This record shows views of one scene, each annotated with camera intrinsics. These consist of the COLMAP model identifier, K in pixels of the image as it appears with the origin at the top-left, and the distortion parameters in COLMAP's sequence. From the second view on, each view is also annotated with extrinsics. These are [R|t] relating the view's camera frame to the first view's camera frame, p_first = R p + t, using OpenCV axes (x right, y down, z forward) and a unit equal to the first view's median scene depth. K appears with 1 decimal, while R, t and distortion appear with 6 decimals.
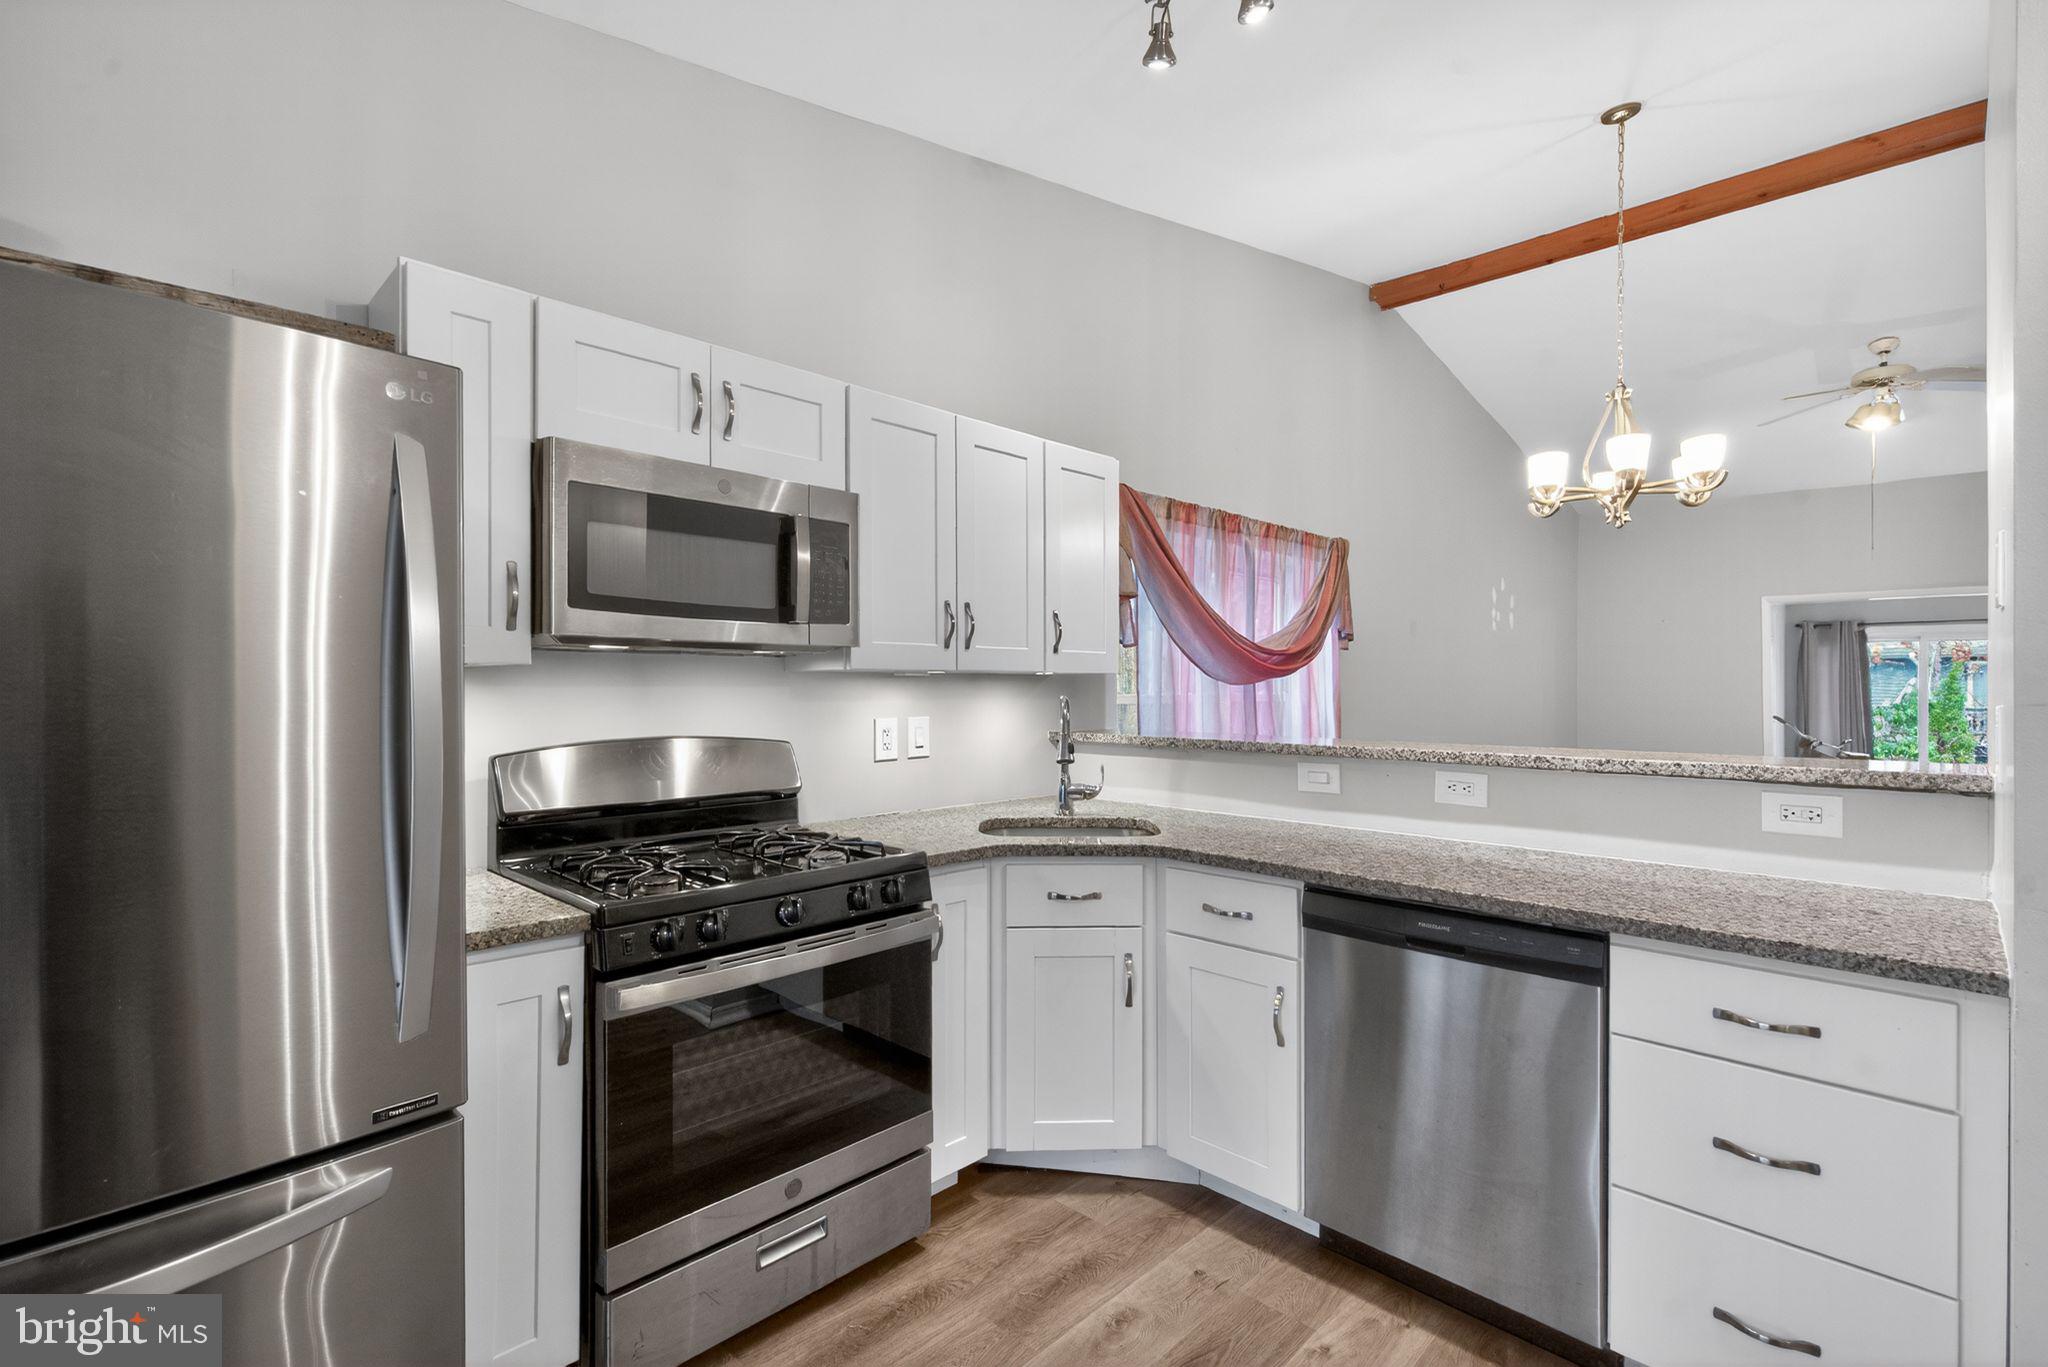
lens RADIAL K [[922.9, 0, 1028.2], [0, 922.9, 687.8], [0, 0, 1]] dist [0.004326, -0.002310]
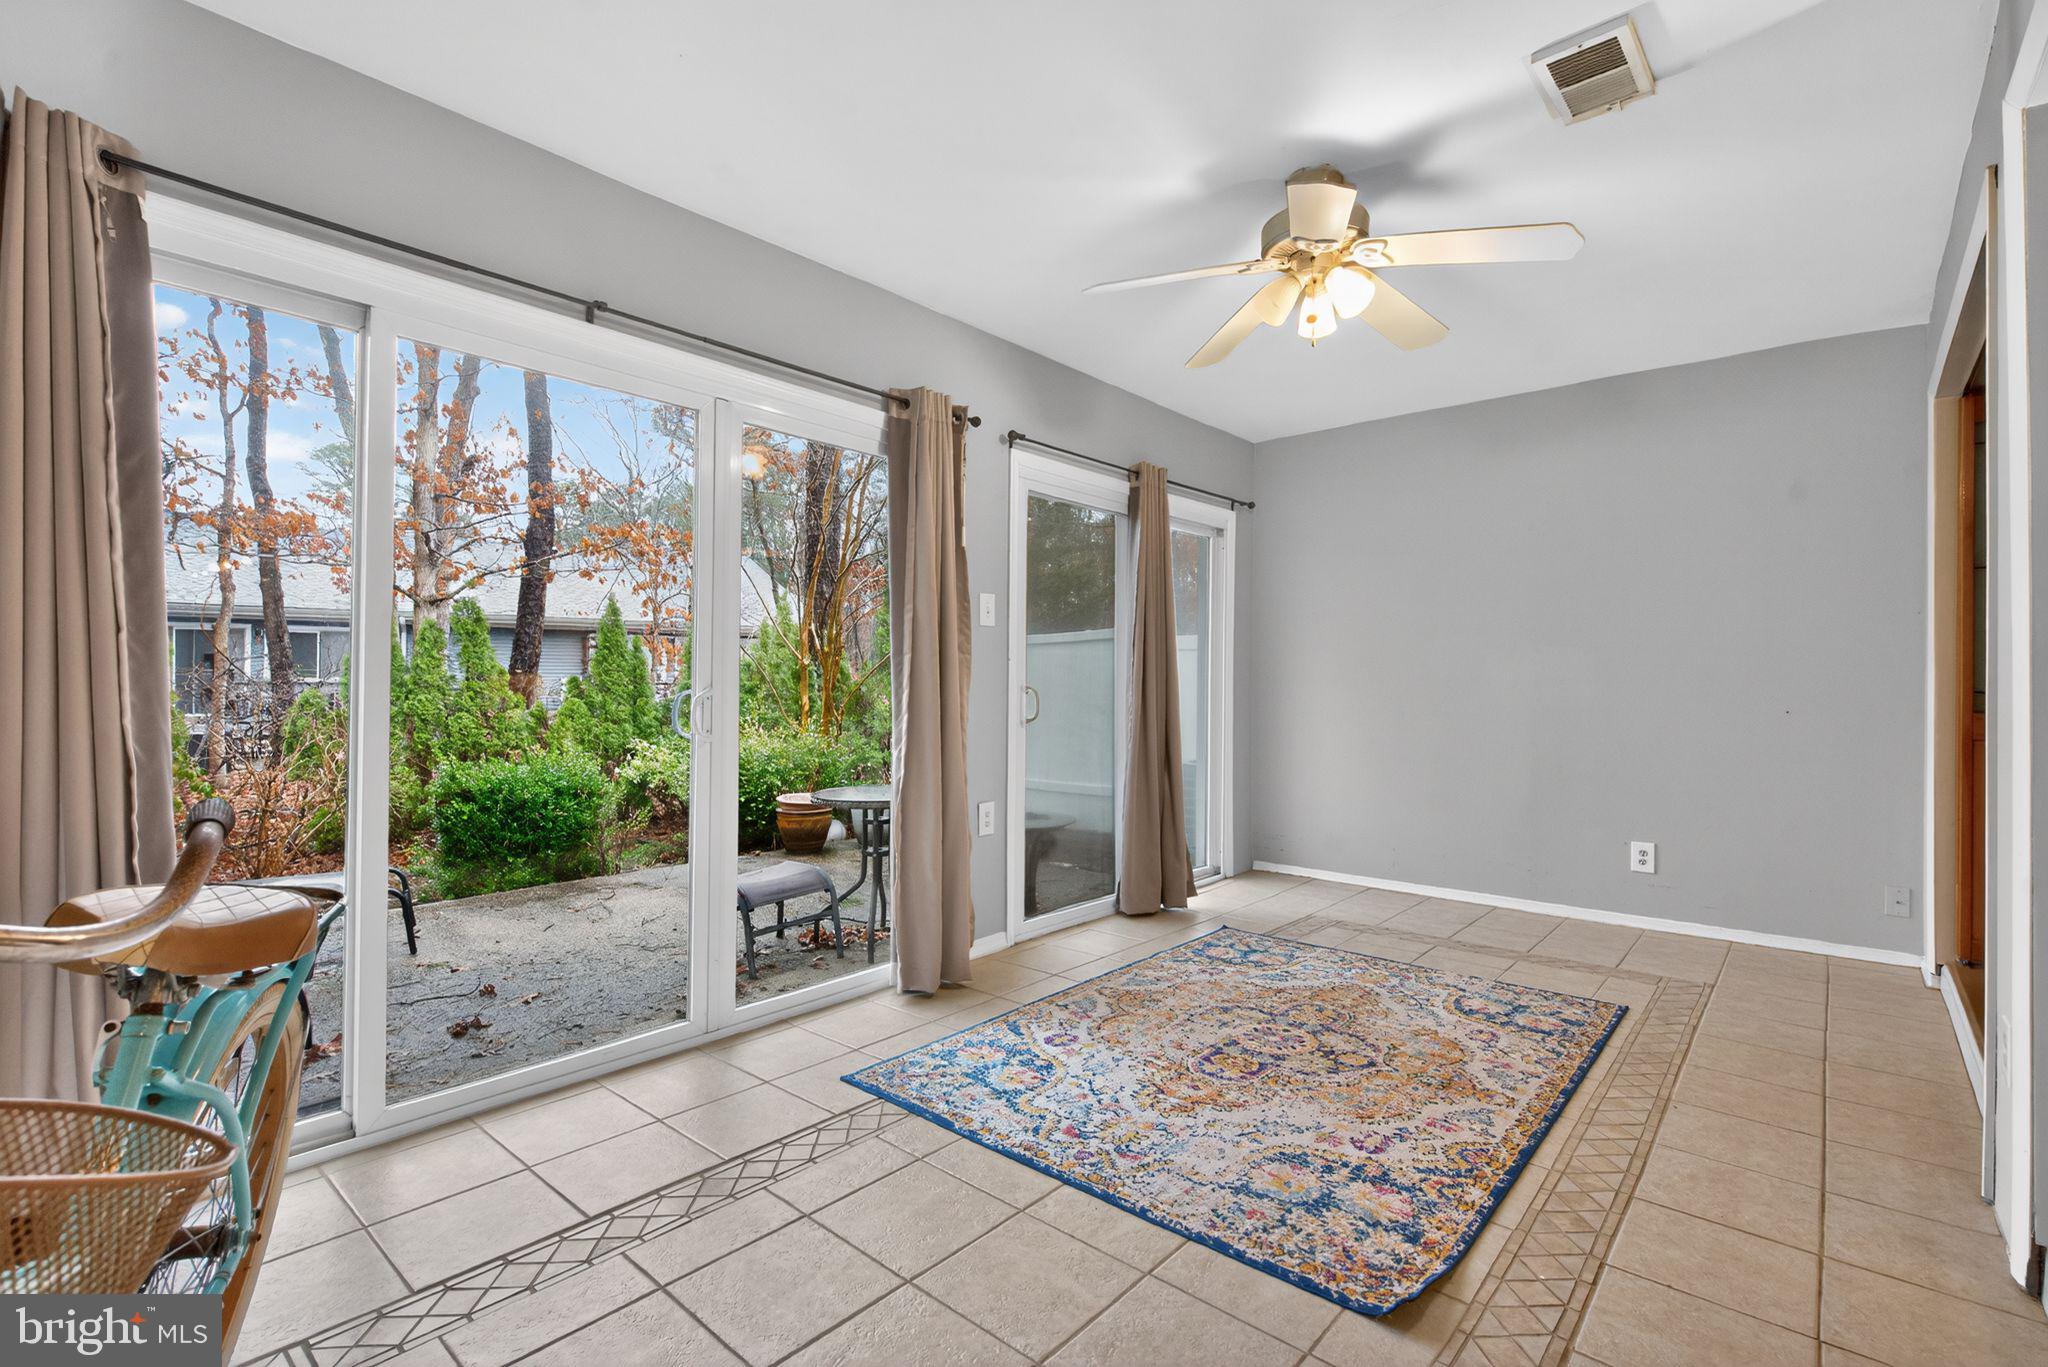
lens RADIAL K [[922.9, 0, 1022.2], [0, 922.9, 669.6], [0, 0, 1]] dist [0.004326, -0.002310]
pose [[-0.051976, 0.008111, 0.998615, 2.812347], [-0.006079, 0.999946, -0.008438, 0.141887], [-0.998630, -0.006509, -0.051923, 3.293523]]
